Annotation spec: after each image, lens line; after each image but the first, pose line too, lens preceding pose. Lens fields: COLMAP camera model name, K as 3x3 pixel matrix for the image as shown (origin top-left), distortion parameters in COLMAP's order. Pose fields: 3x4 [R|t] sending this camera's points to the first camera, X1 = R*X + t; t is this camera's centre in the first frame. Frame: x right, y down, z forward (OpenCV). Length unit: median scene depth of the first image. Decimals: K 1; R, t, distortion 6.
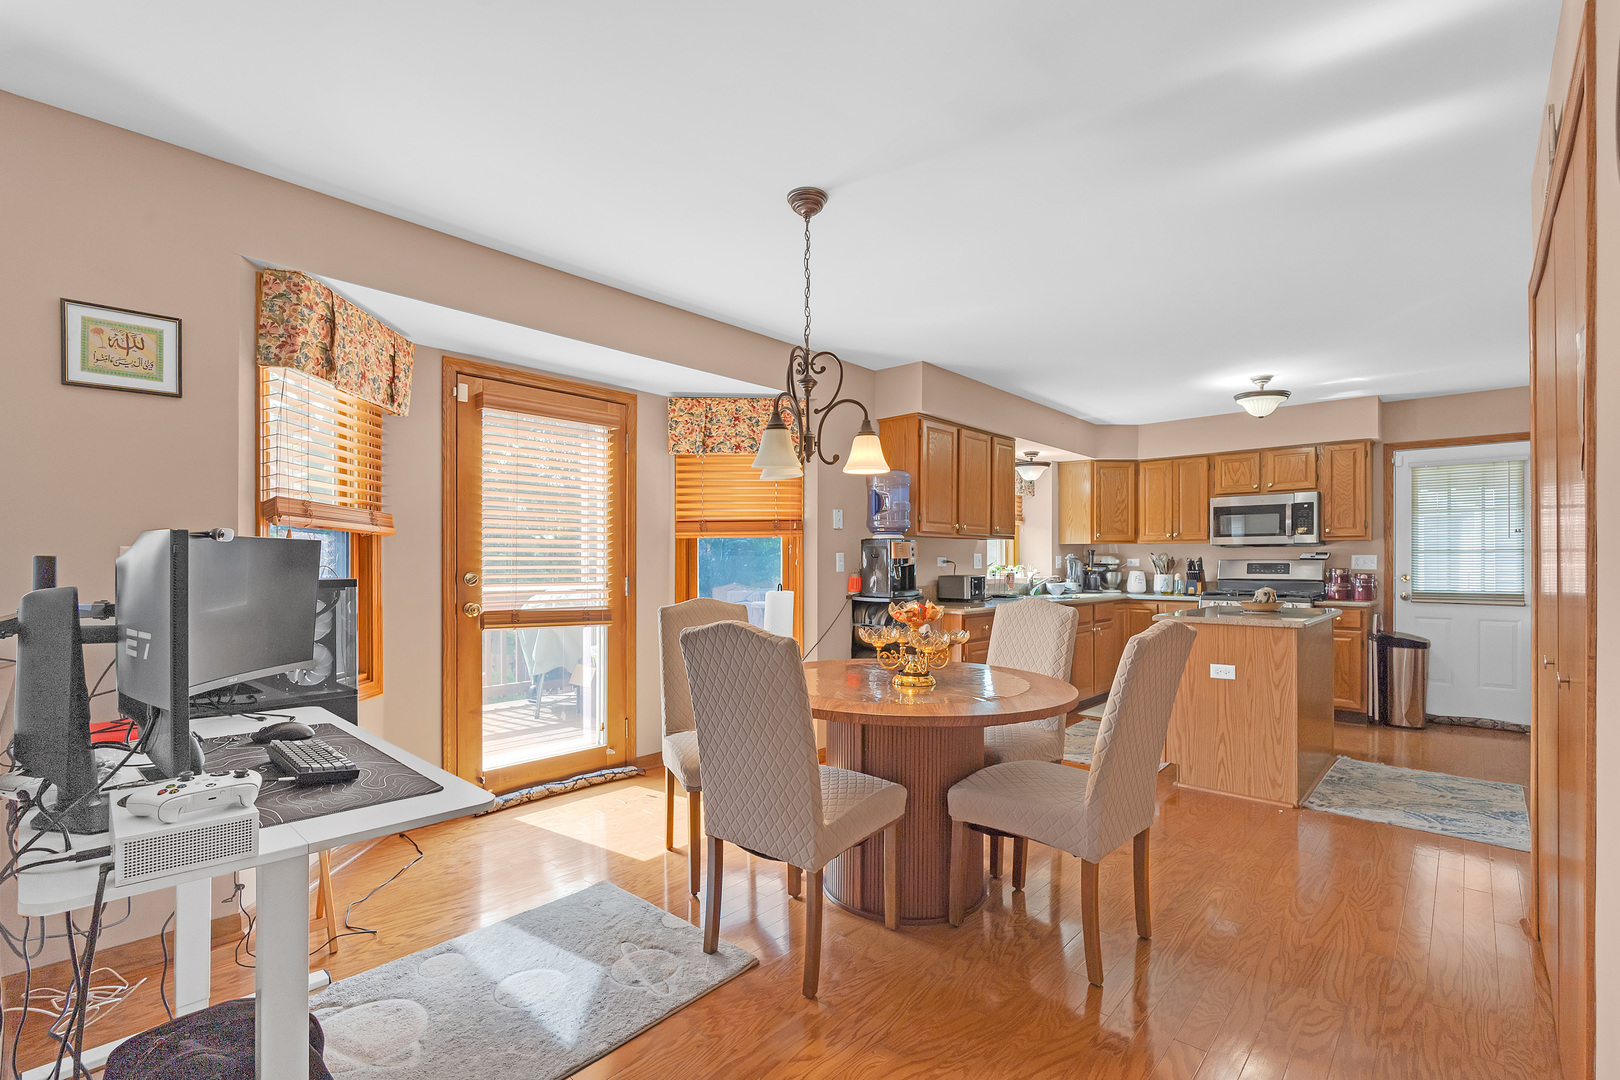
lens RADIAL K [[612.8, 0, 883.2], [0, 612.8, 565.2], [0, 0, 1]] dist [-0.000295, -0.000591]
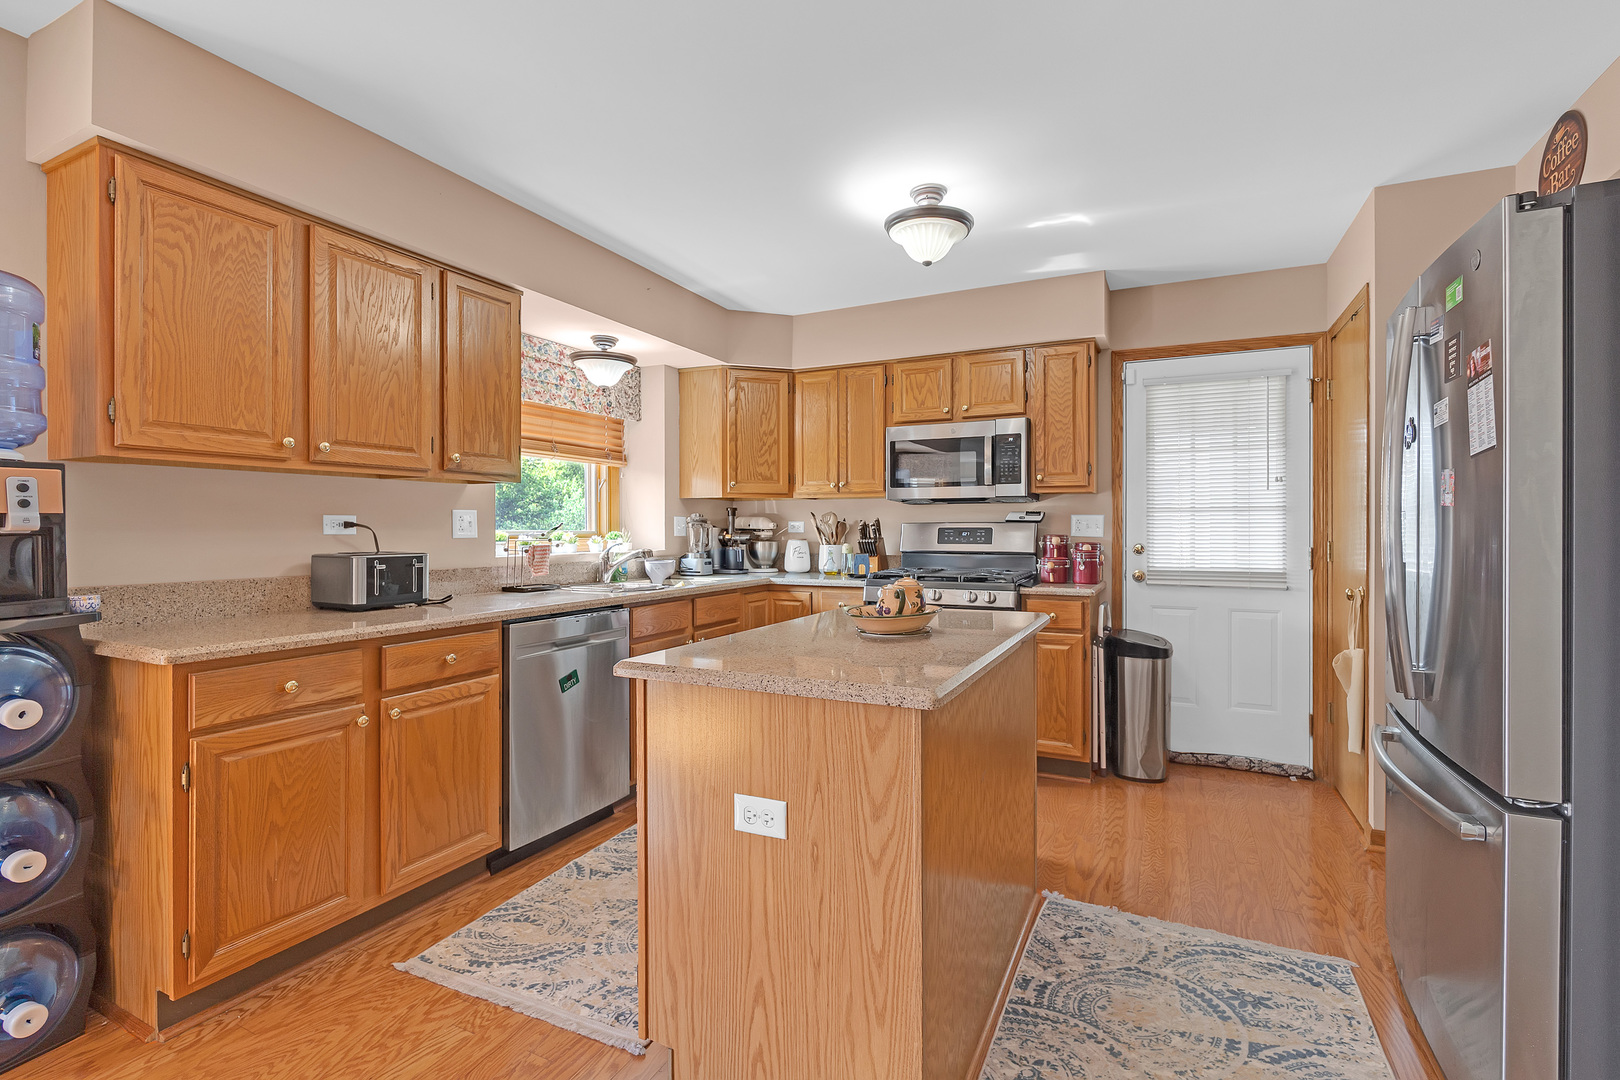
lens RADIAL K [[612.8, 0, 841.6], [0, 612.8, 534.1], [0, 0, 1]] dist [-0.000295, -0.000591]
pose [[0.960901, -0.002893, 0.276876, 0.339803], [0.001835, 0.999990, 0.004080, 0.000761], [-0.276885, -0.003412, 0.960897, 0.428032]]
